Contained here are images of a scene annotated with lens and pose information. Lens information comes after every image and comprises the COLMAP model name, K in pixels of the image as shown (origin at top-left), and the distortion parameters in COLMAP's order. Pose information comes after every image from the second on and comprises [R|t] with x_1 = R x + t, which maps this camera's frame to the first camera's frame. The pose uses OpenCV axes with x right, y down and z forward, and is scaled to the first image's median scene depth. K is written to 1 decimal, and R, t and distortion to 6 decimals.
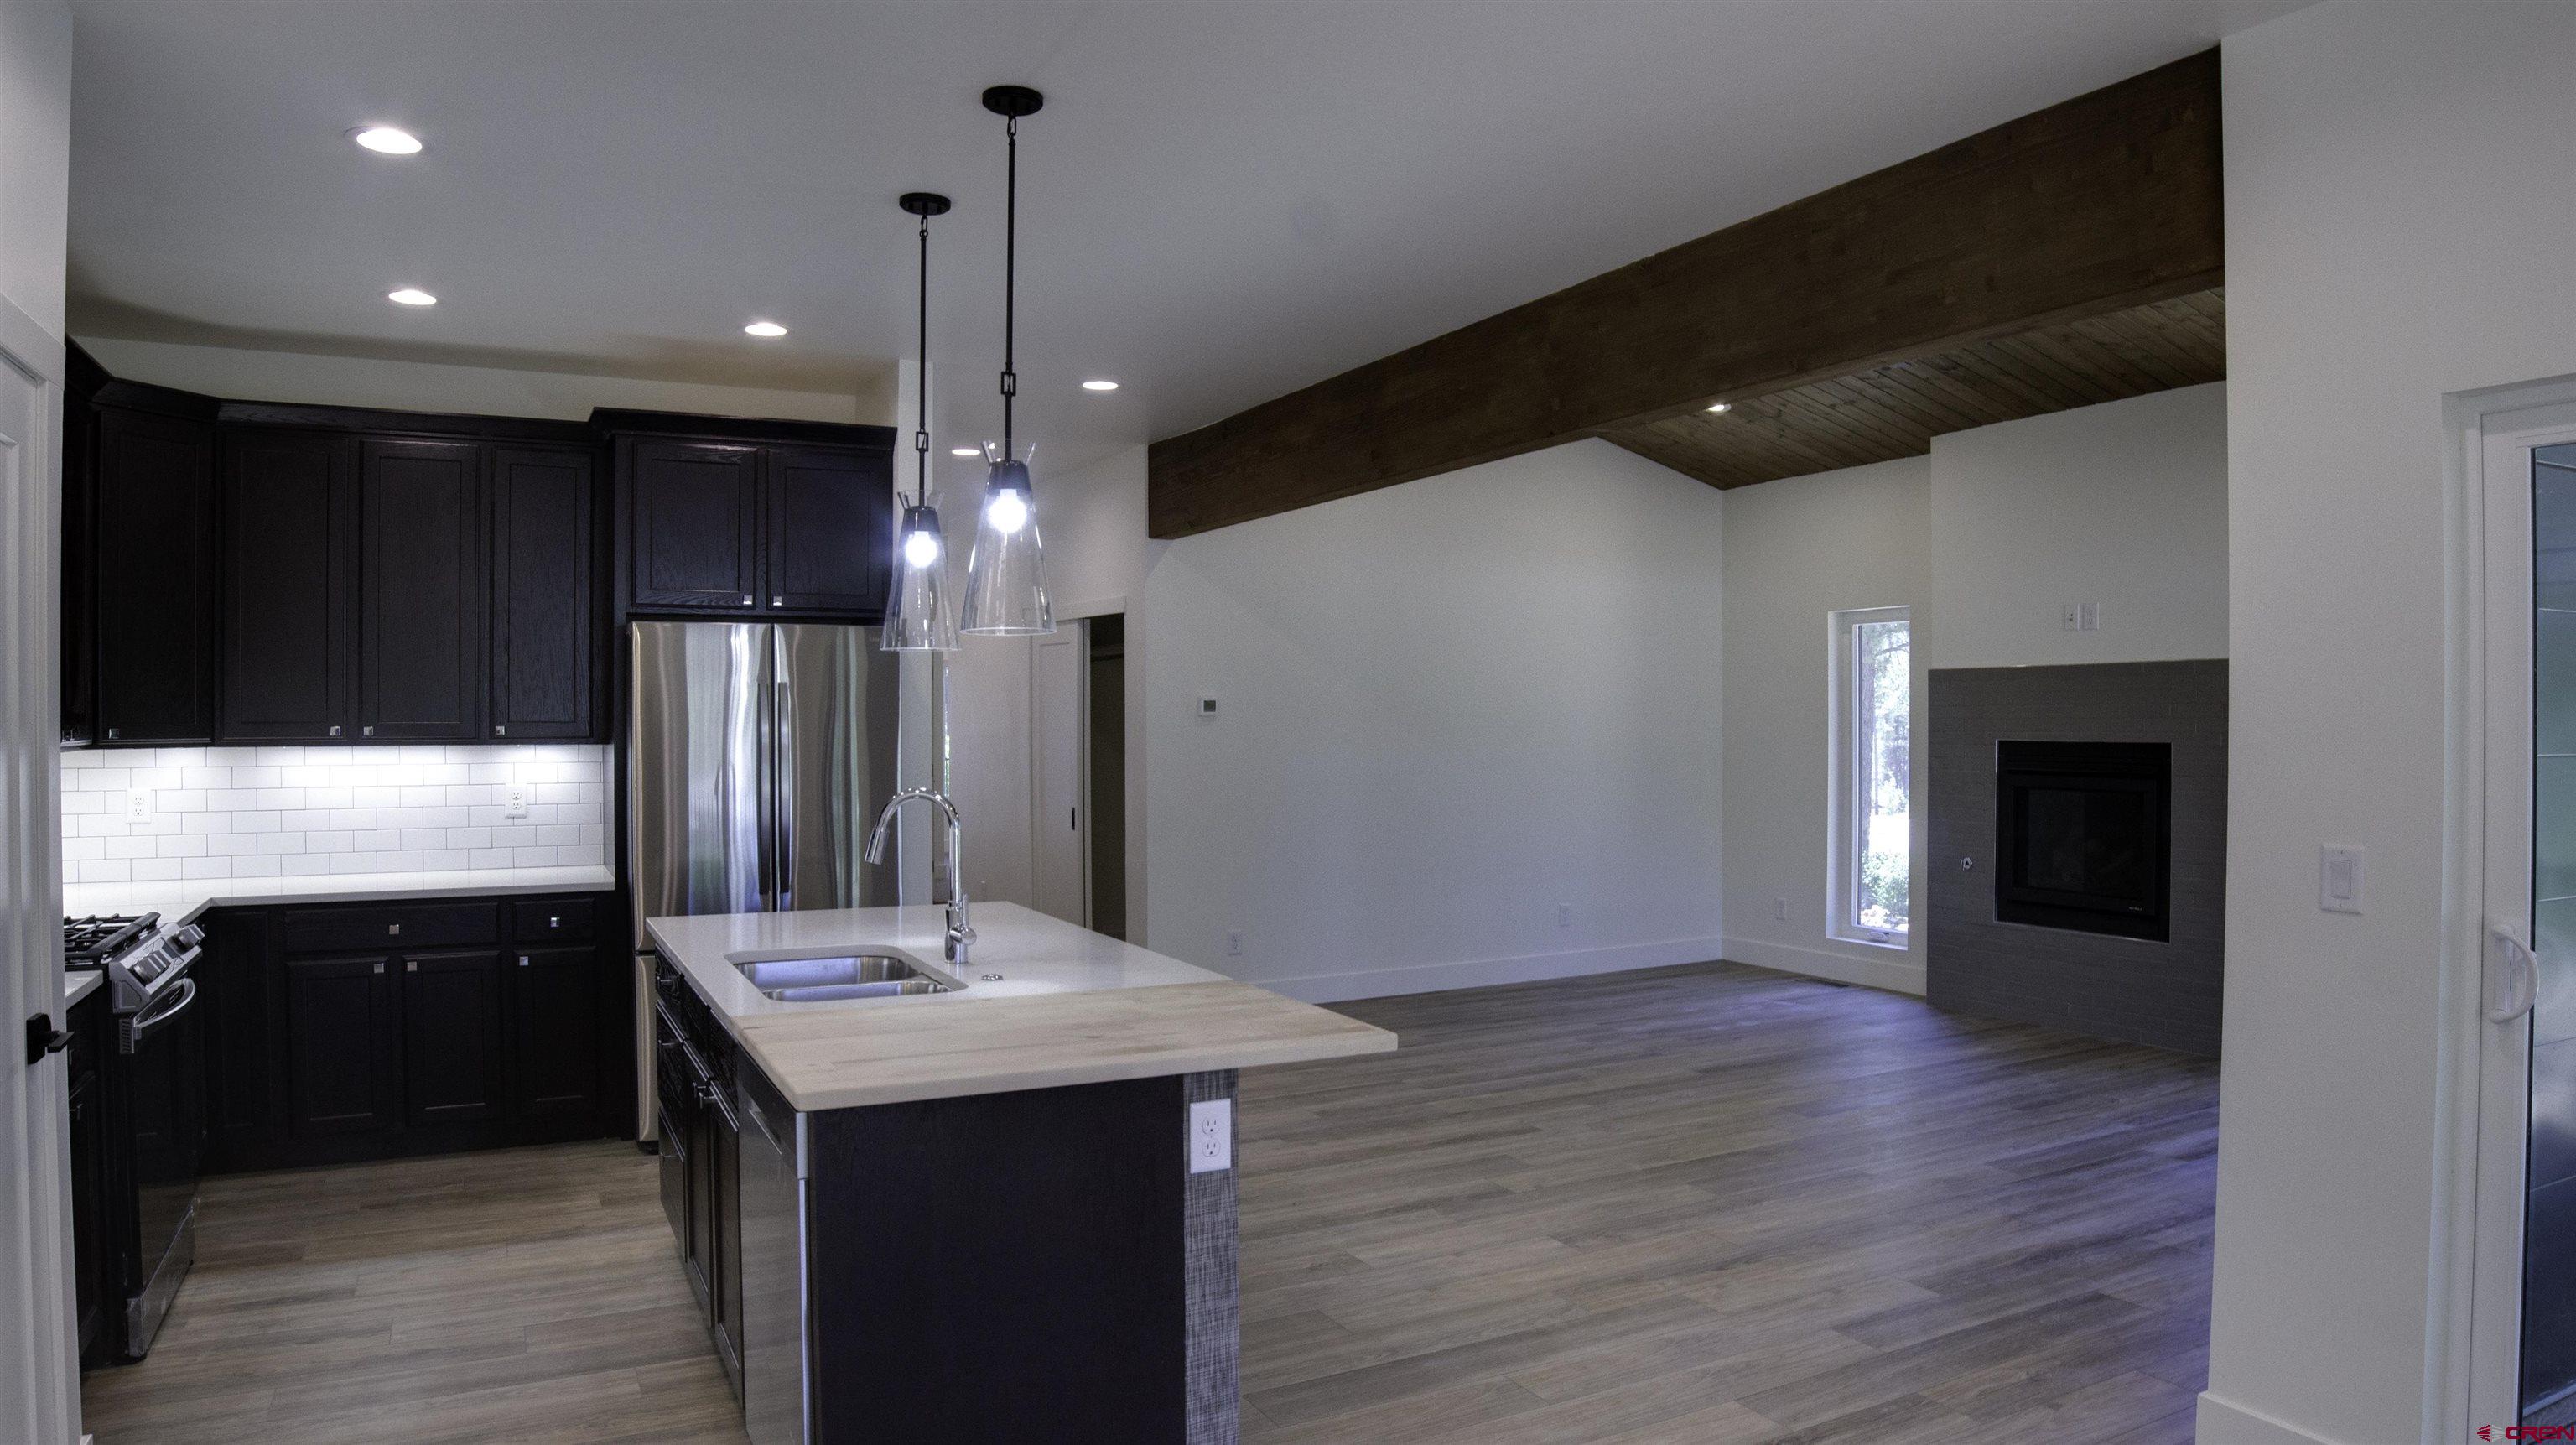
lens RADIAL K [[1595.2, 0, 1279.7], [0, 1595.2, 720.7], [0, 0, 1]] dist [-0.115834, 0.047275]
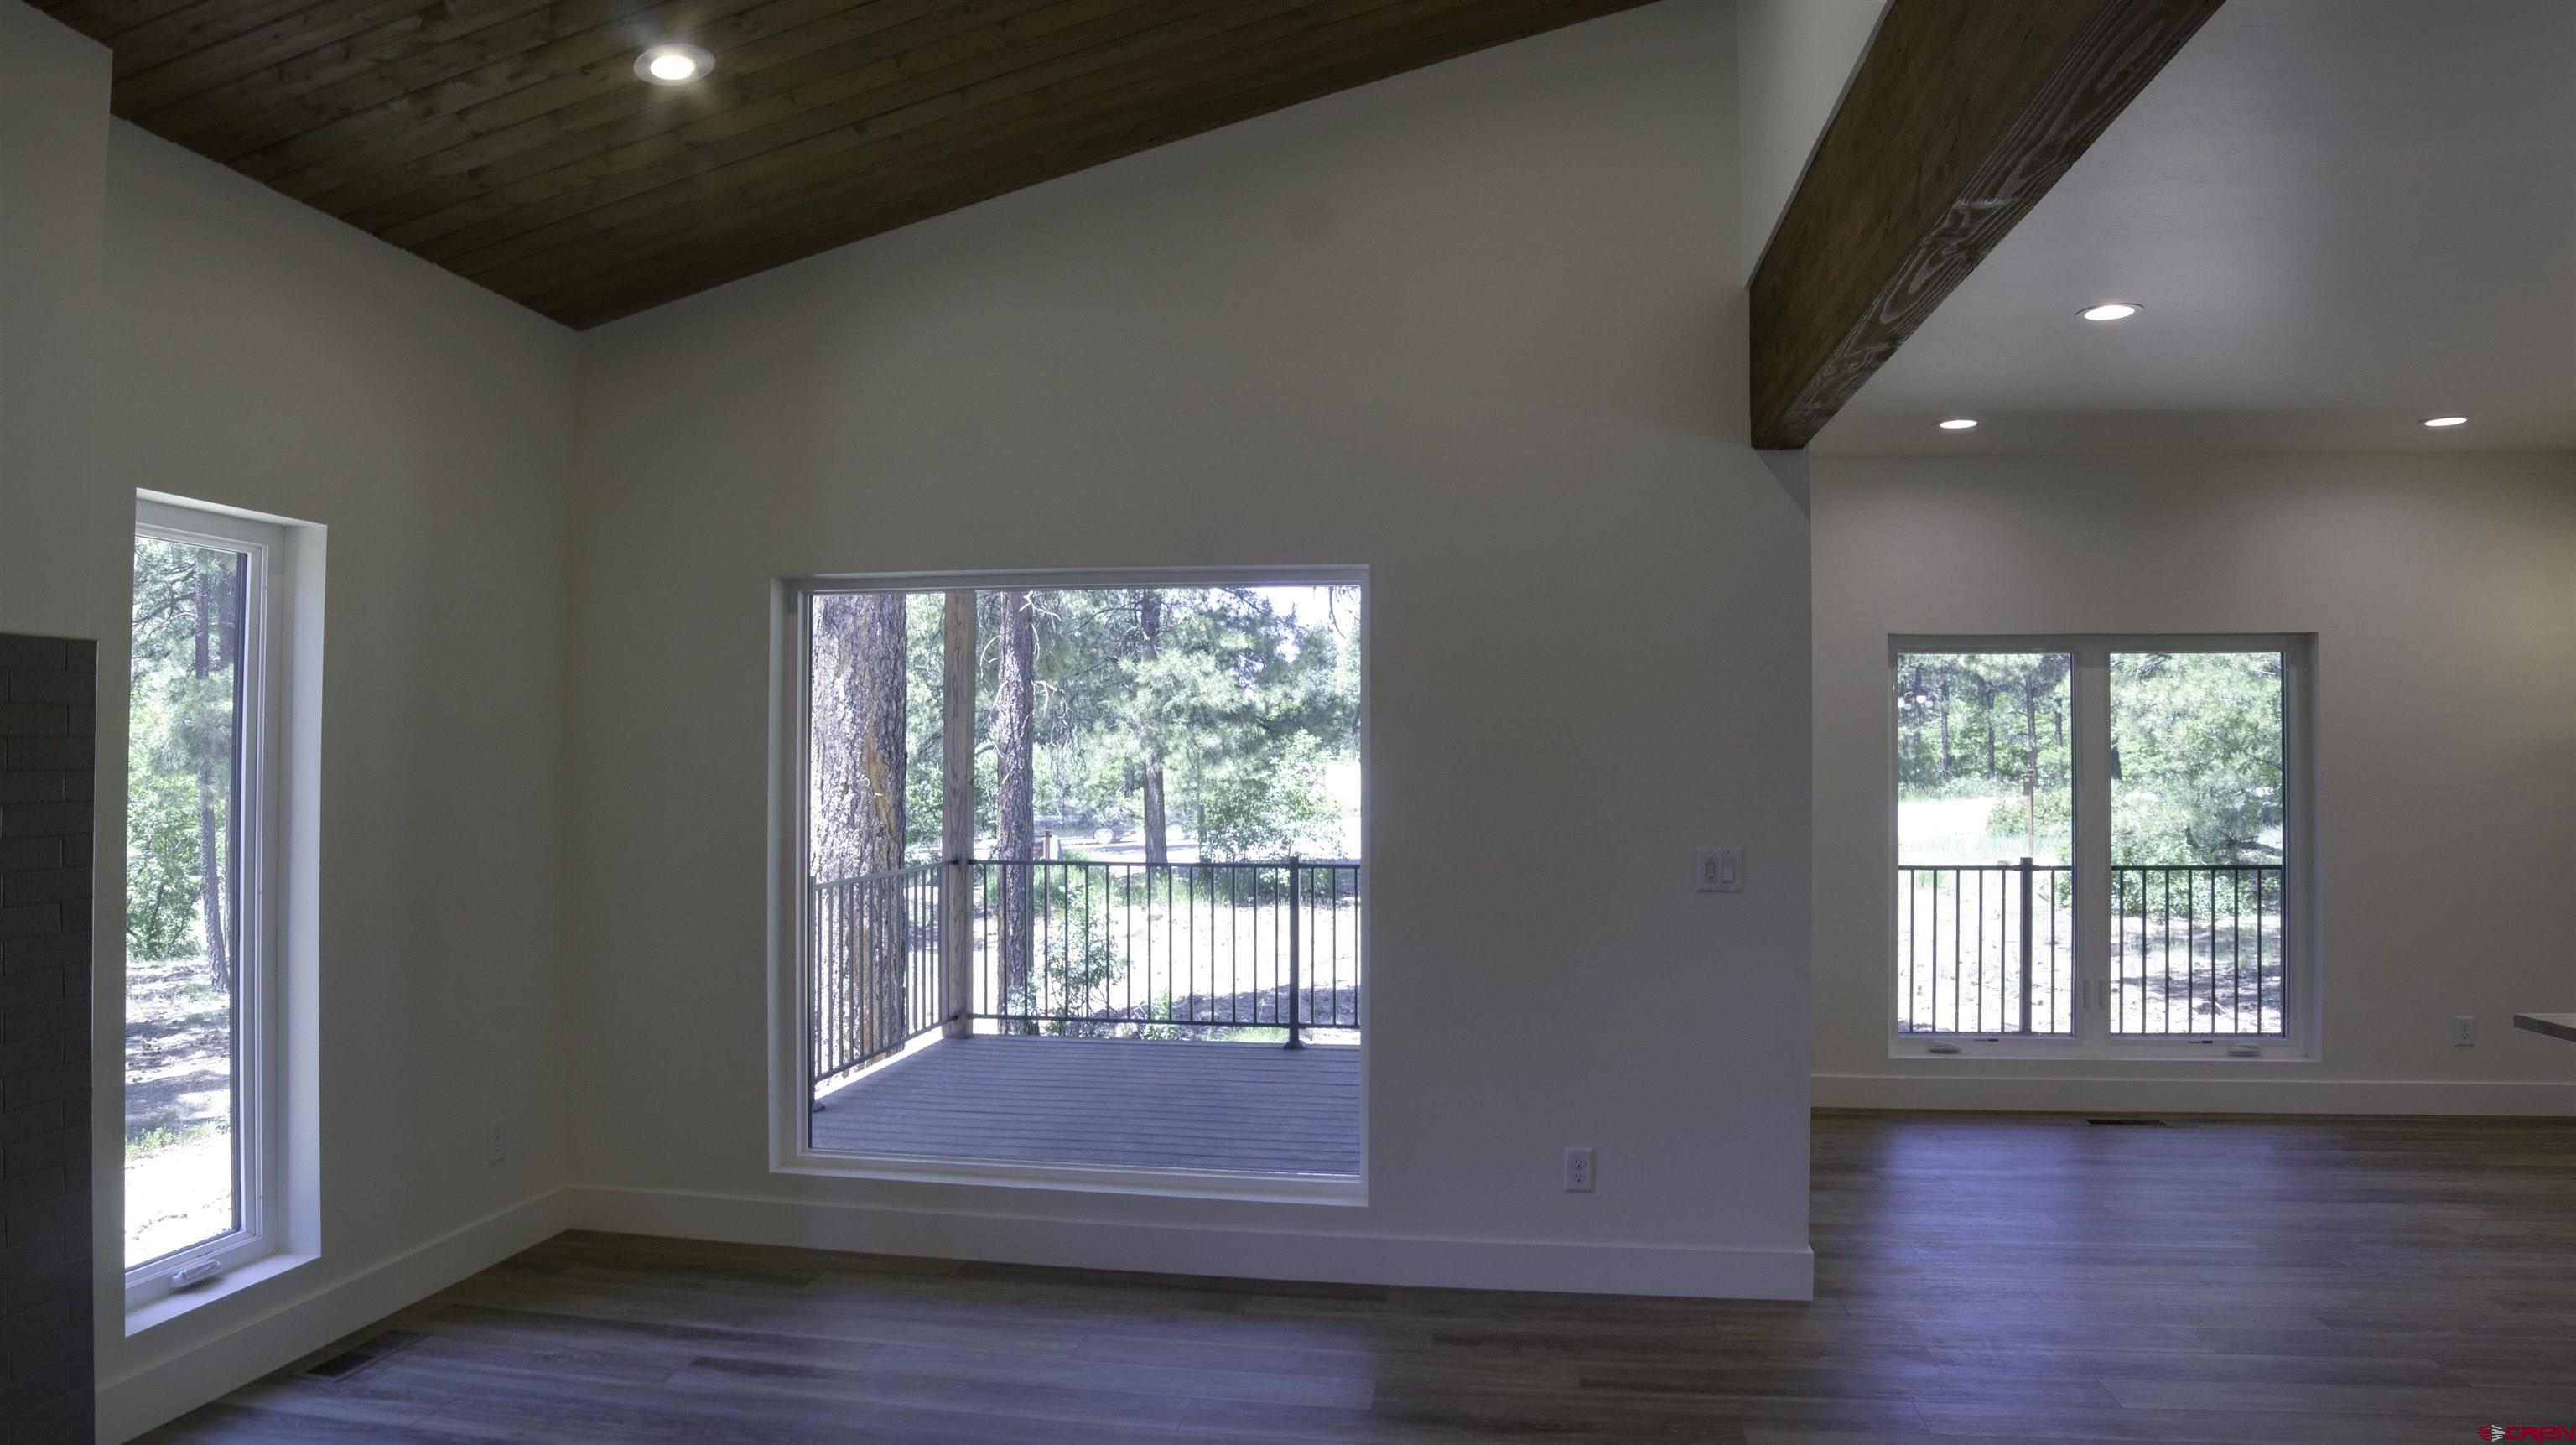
lens RADIAL K [[1595.2, 0, 1279.7], [0, 1595.2, 720.7], [0, 0, 1]] dist [-0.115834, 0.047275]
pose [[-0.811232, 0.013190, 0.584575, 0.108913], [0.000419, 0.999758, -0.021977, -0.008134], [-0.584724, -0.017583, -0.811042, 1.633969]]
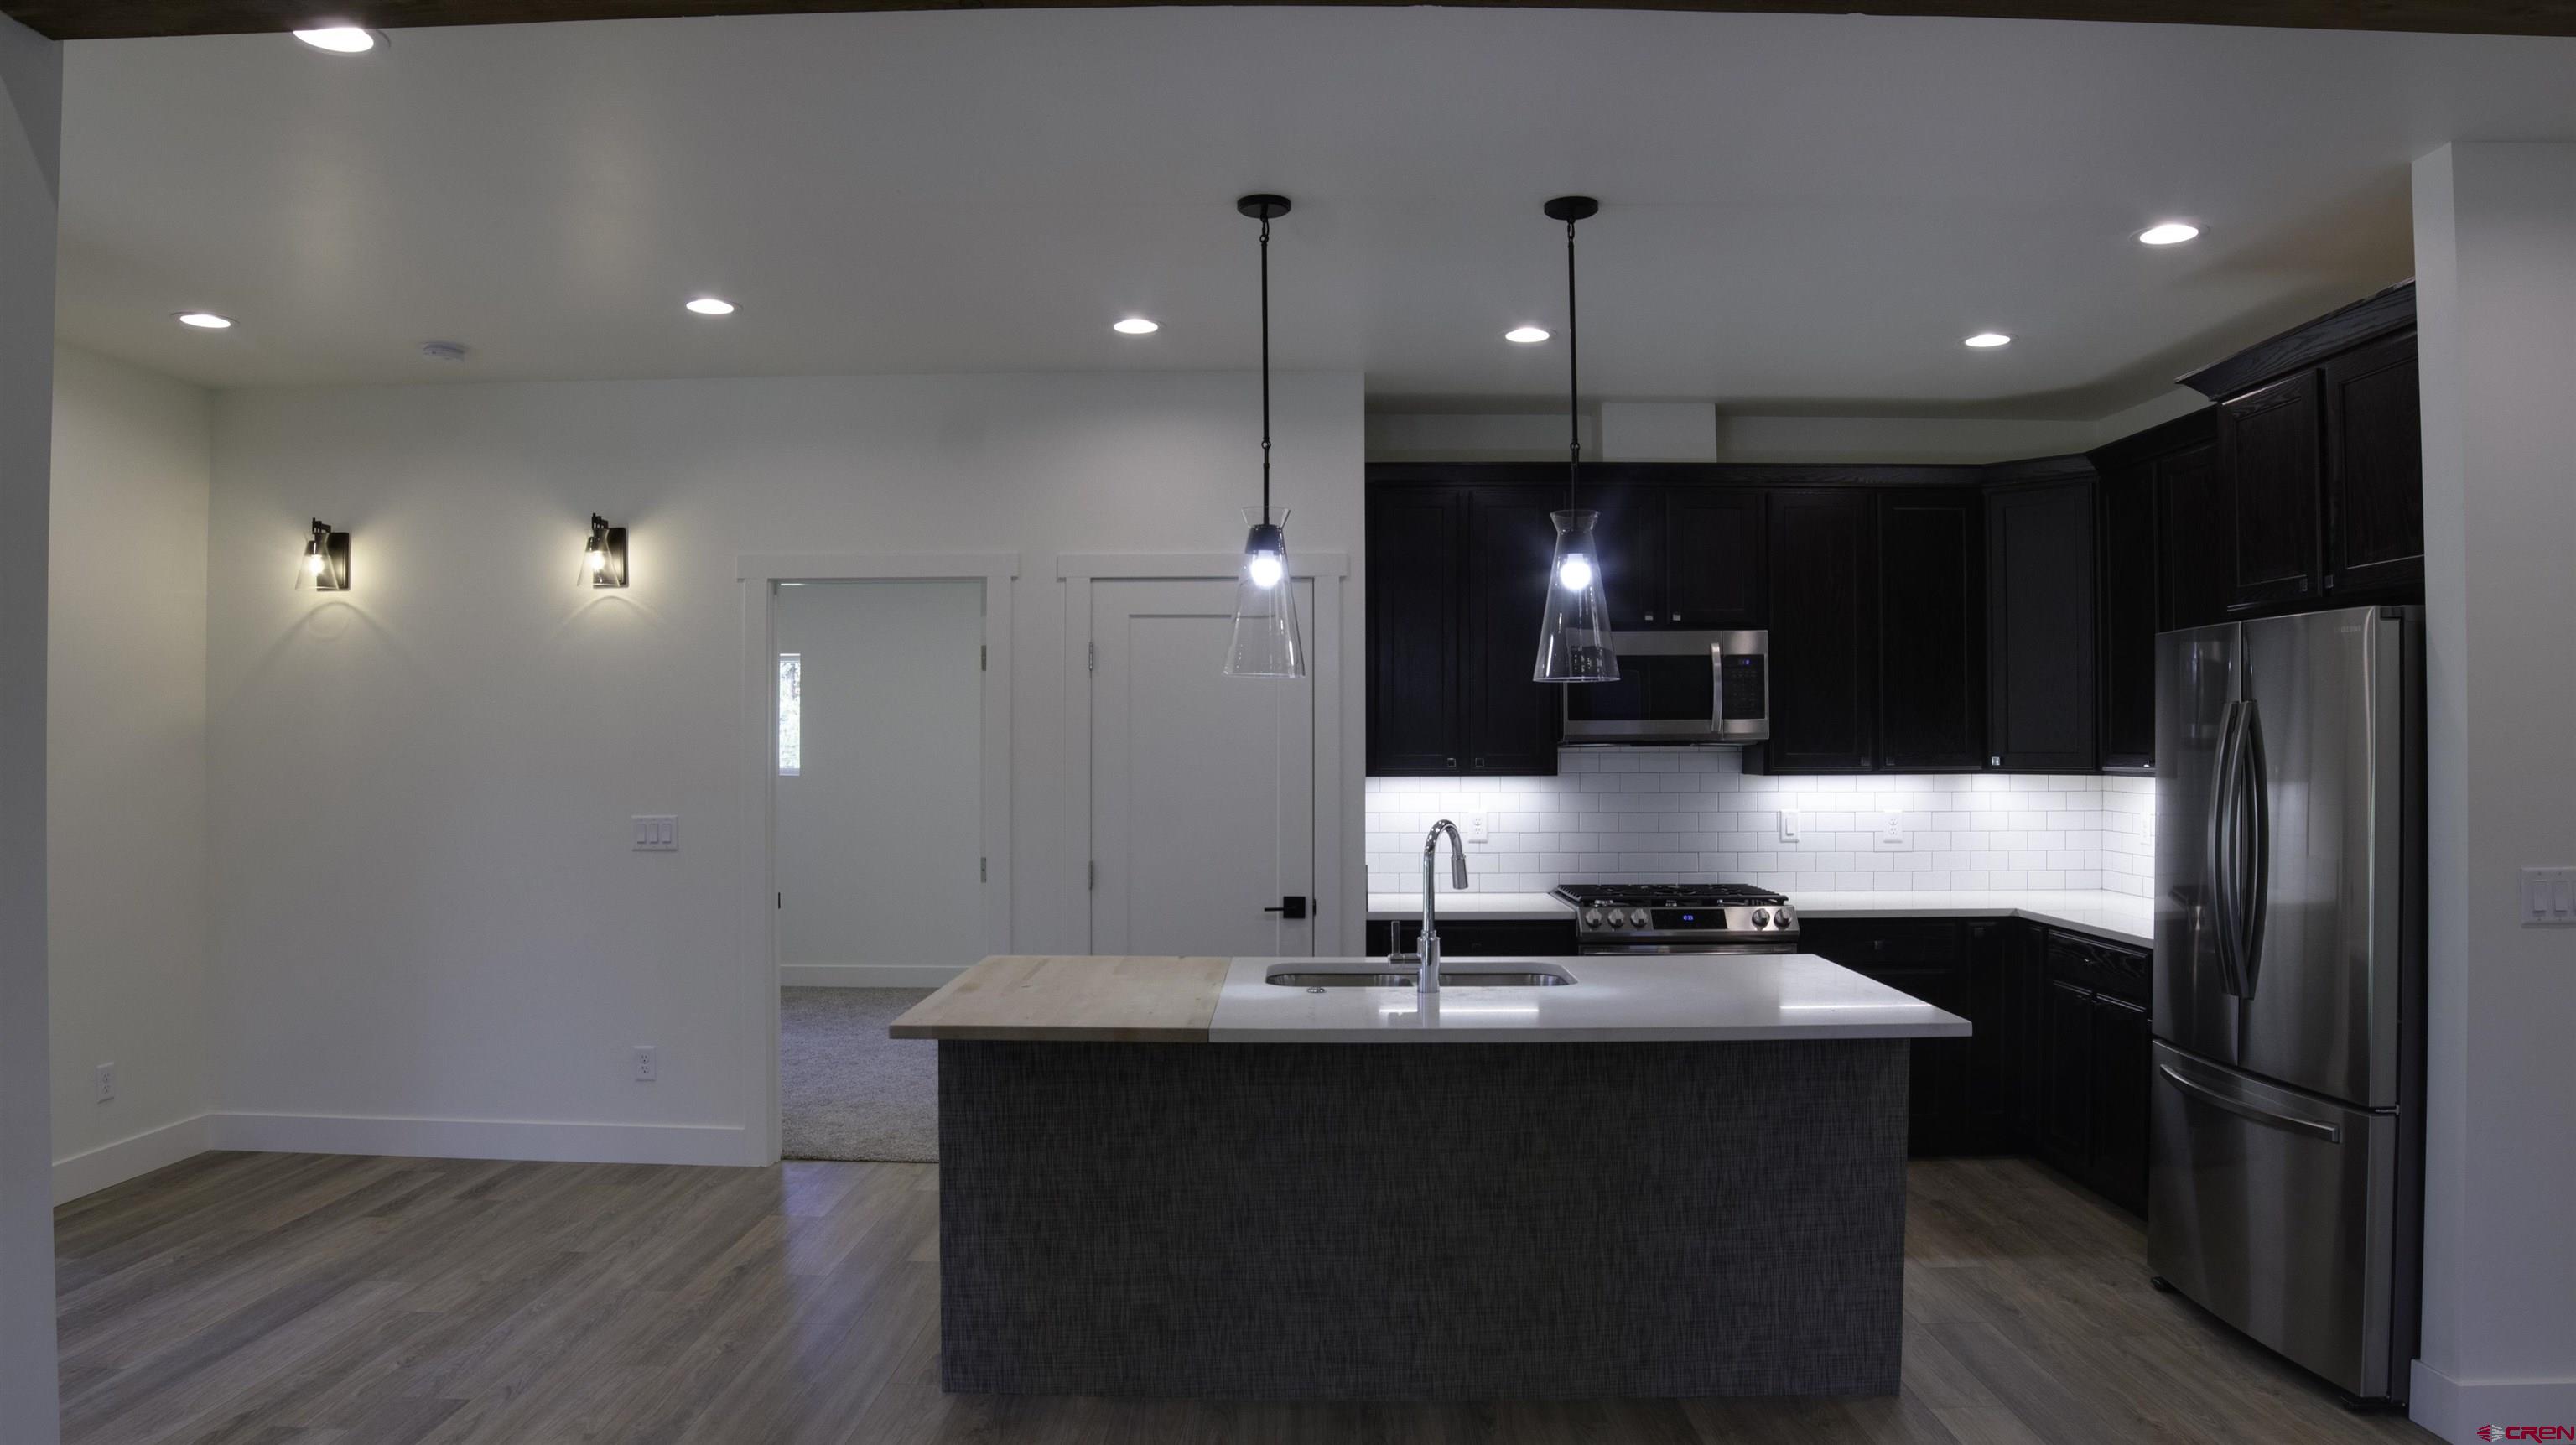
lens RADIAL K [[1616.5, 0, 1287.8], [0, 1616.5, 712.3], [0, 0, 1]] dist [-0.119162, 0.047206]
pose [[-0.474018, -0.015387, -0.880381, 0.620960], [-0.003517, 0.999872, -0.015582, -0.010268], [0.880508, -0.004290, -0.474011, 1.157386]]
